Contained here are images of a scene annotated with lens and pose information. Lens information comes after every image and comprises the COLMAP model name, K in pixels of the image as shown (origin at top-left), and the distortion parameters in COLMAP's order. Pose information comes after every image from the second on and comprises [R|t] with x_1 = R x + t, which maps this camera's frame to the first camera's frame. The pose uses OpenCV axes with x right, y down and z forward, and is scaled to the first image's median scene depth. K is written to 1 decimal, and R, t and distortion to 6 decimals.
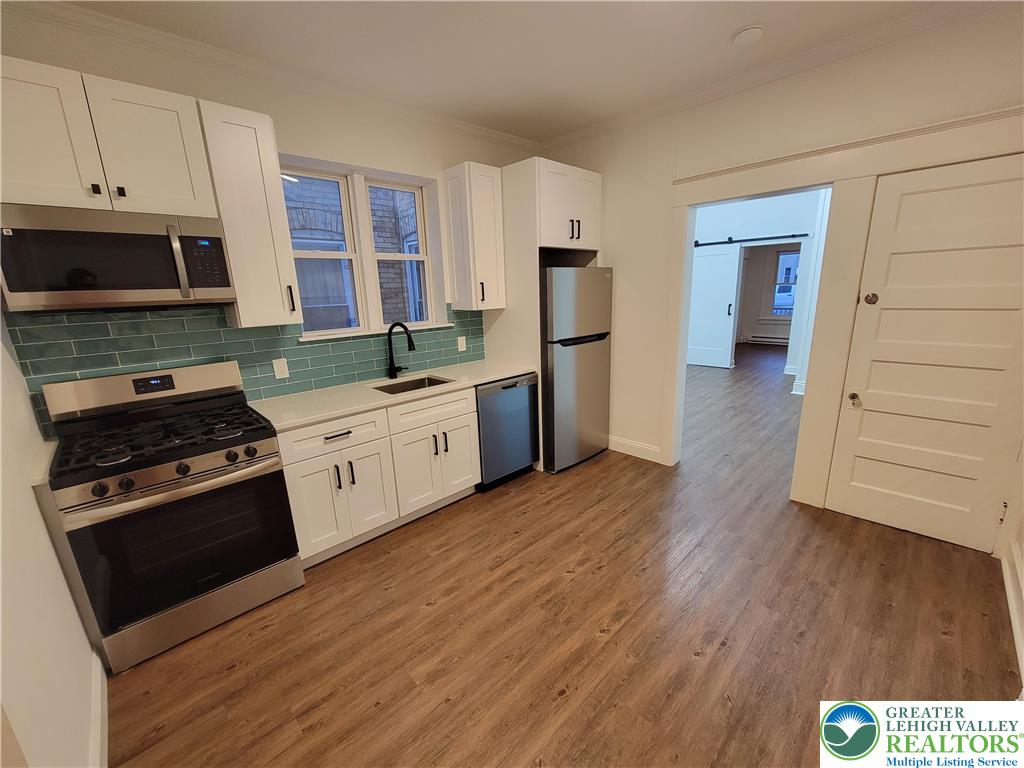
lens RADIAL K [[413.3, 0, 521.9], [0, 413.3, 387.8], [0, 0, 1]] dist [-0.000349, -0.000016]
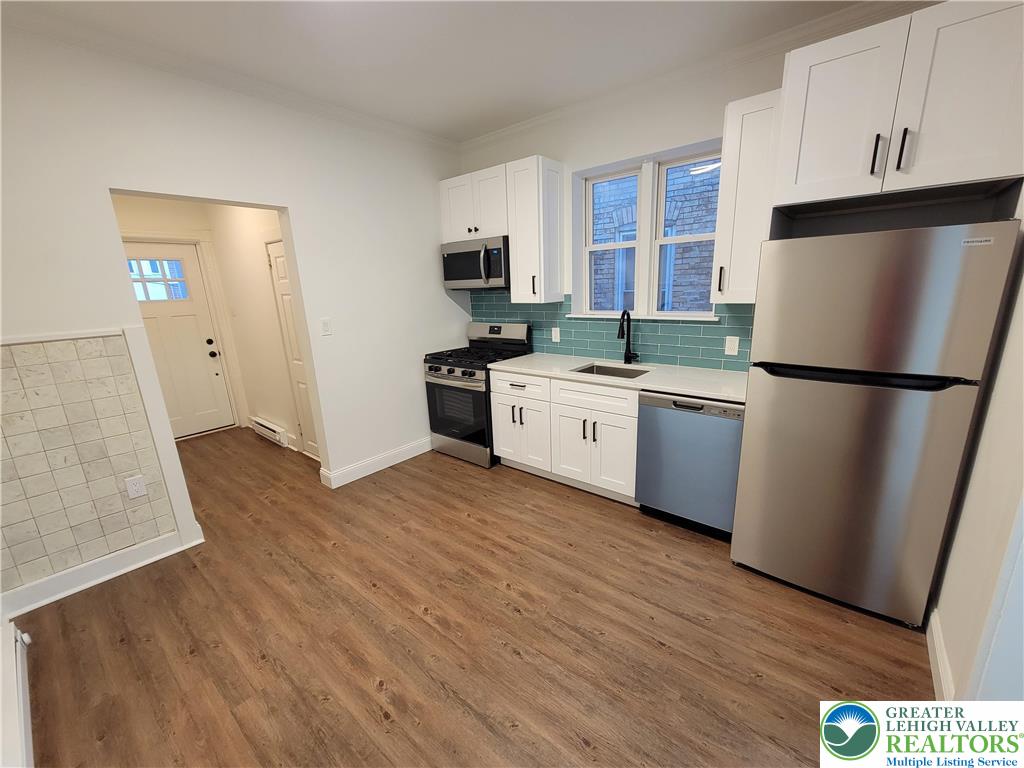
lens RADIAL K [[413.3, 0, 521.6], [0, 413.3, 387.5], [0, 0, 1]] dist [-0.000349, -0.000016]
pose [[0.116118, 0.269350, -0.956016, 0.875316], [-0.202263, 0.948771, 0.242742, -0.215848], [0.972423, 0.165180, 0.164649, 0.774419]]
